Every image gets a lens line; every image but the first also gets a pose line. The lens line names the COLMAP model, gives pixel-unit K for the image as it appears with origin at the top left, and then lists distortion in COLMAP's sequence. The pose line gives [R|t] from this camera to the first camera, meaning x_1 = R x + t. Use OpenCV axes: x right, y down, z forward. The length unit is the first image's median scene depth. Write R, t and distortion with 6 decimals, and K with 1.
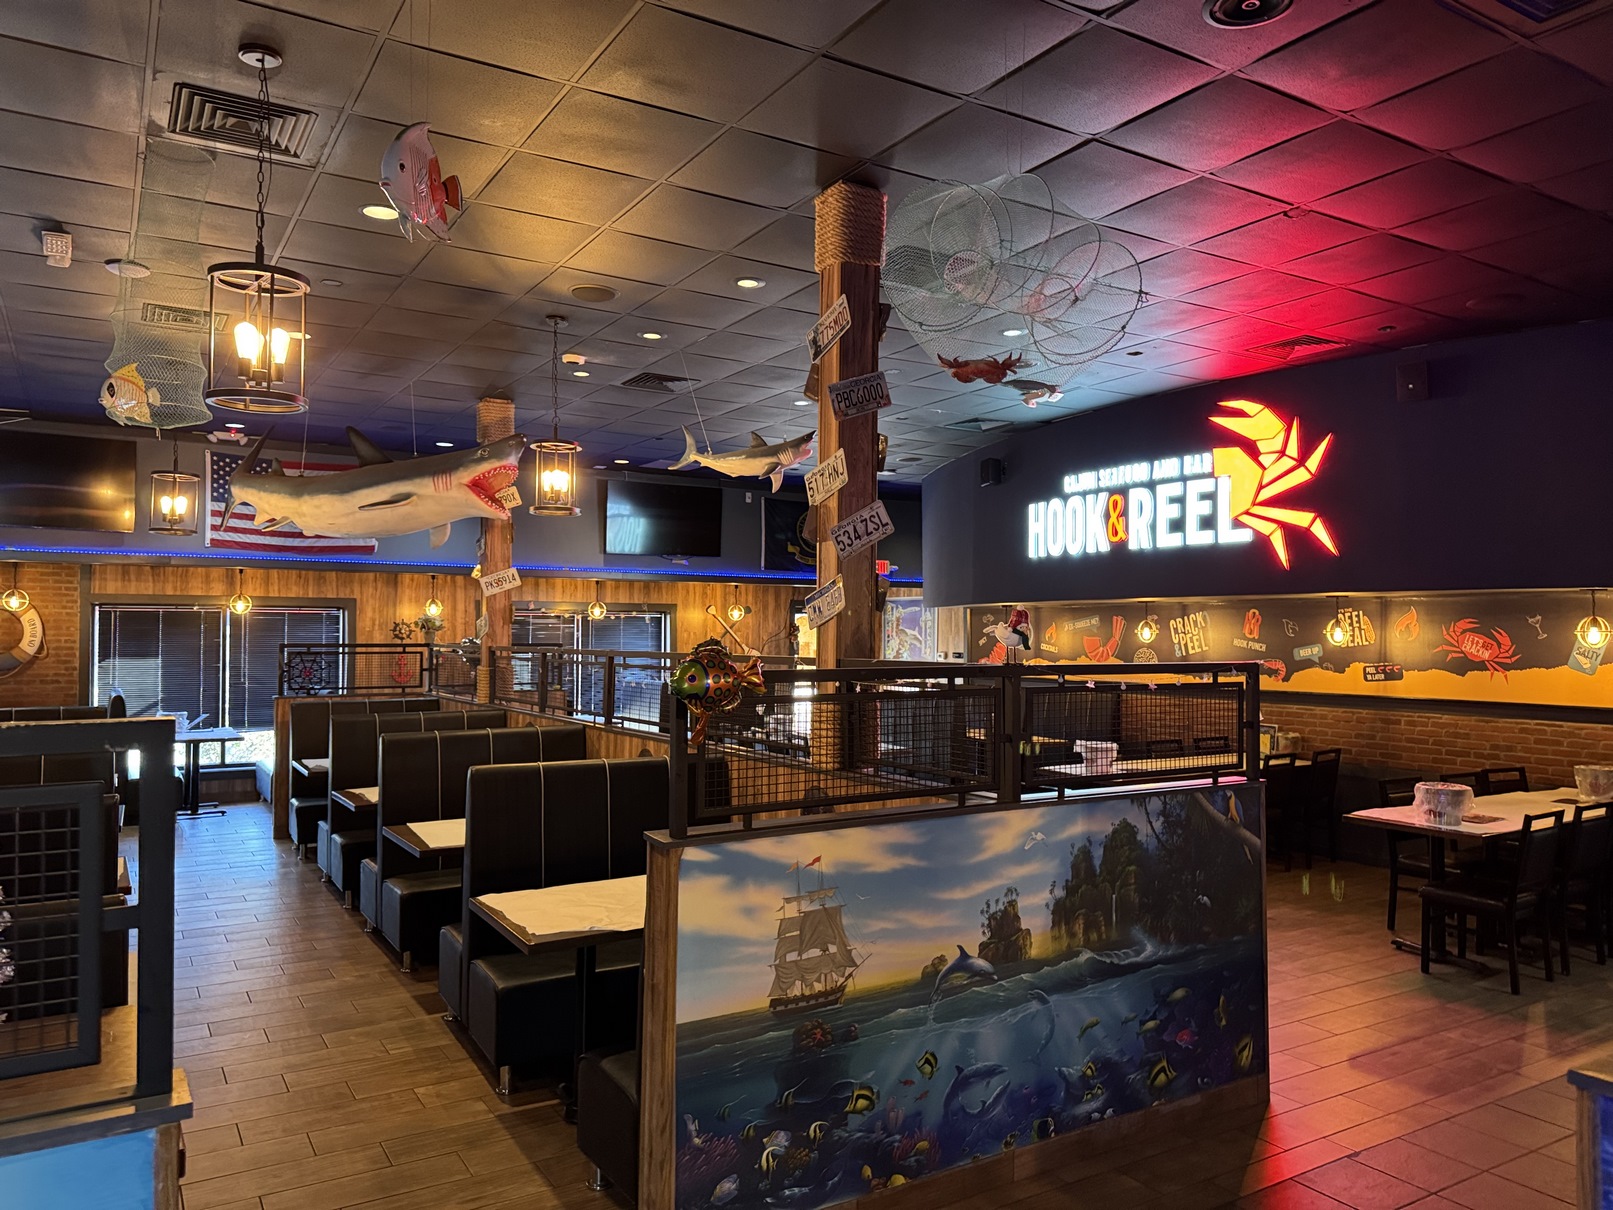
lens RADIAL K [[1123.1, 0, 857.6], [0, 1123.1, 623.7], [0, 0, 1]] dist [-0.021242, 0.008835]
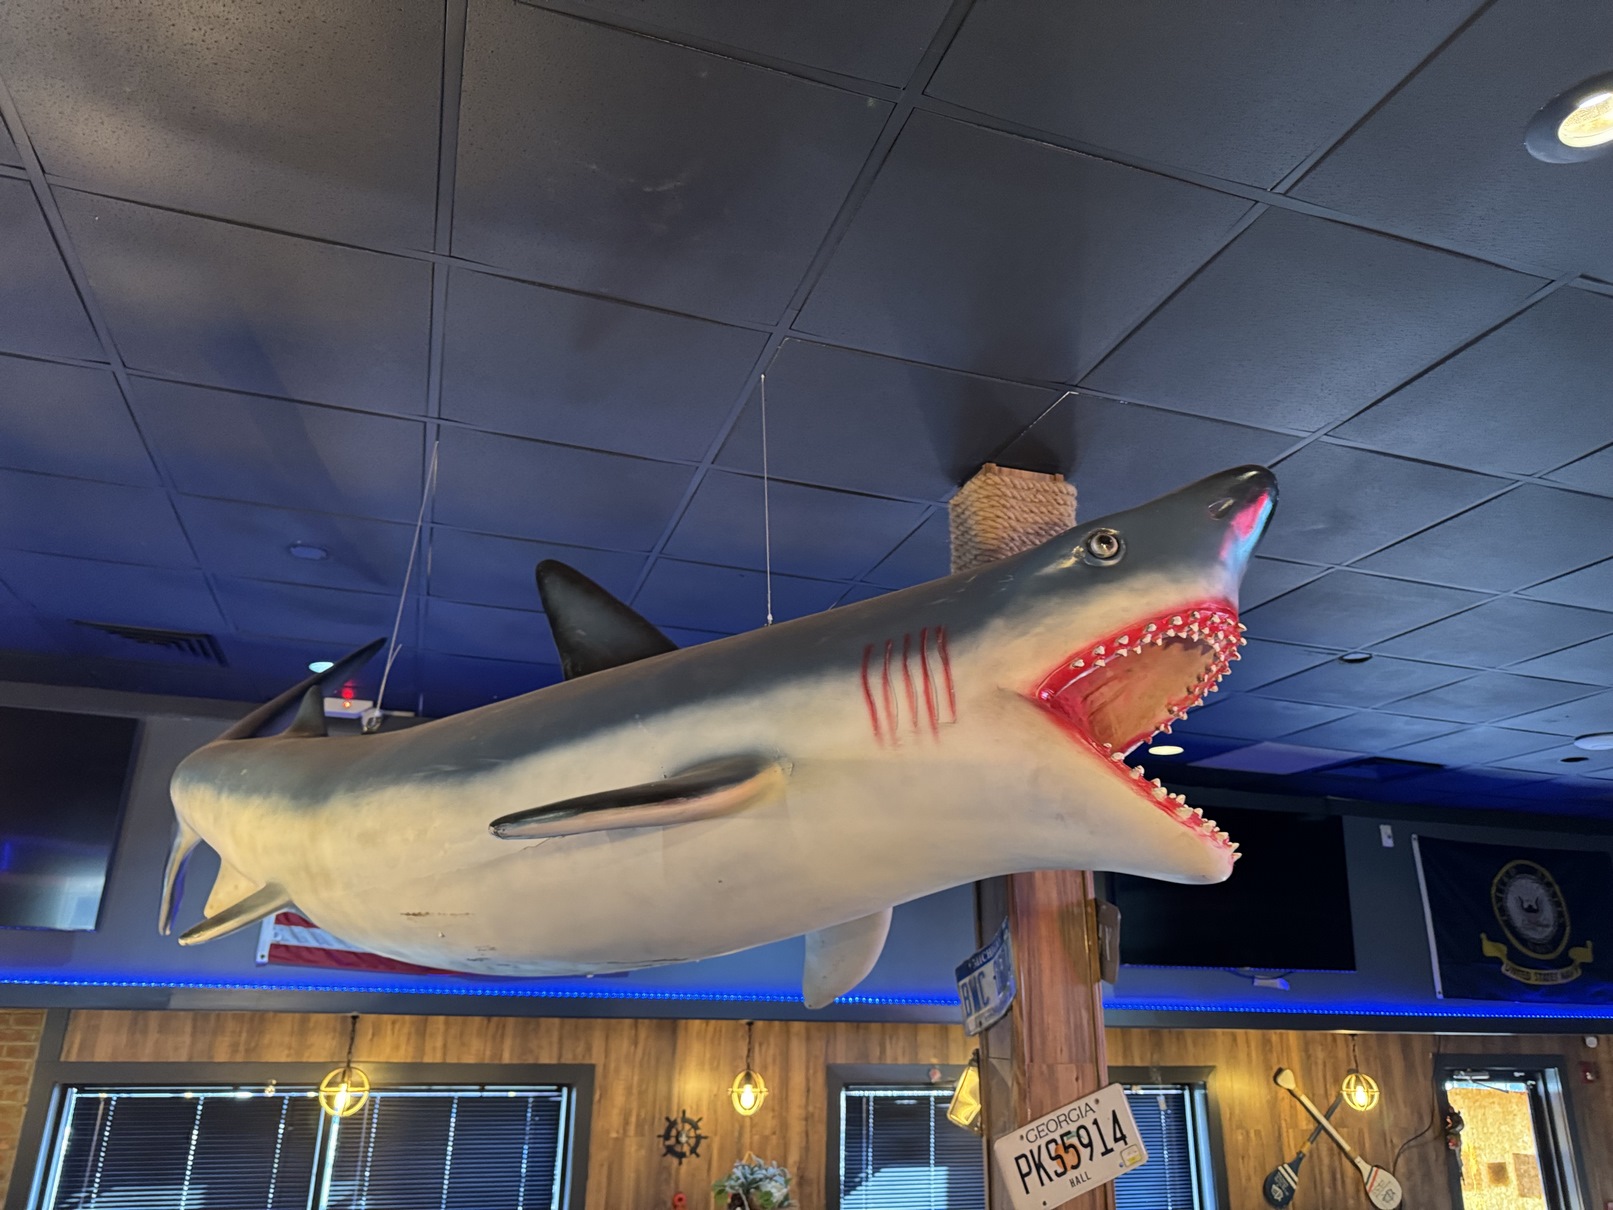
lens RADIAL K [[1123.1, 0, 804.9], [0, 1123.1, 602.9], [0, 0, 1]] dist [-0.021242, 0.008835]
pose [[0.959836, -0.081633, -0.268423, -0.221078], [-0.013919, 0.941701, -0.336162, -0.049398], [0.280216, 0.326396, 0.902743, 0.537306]]
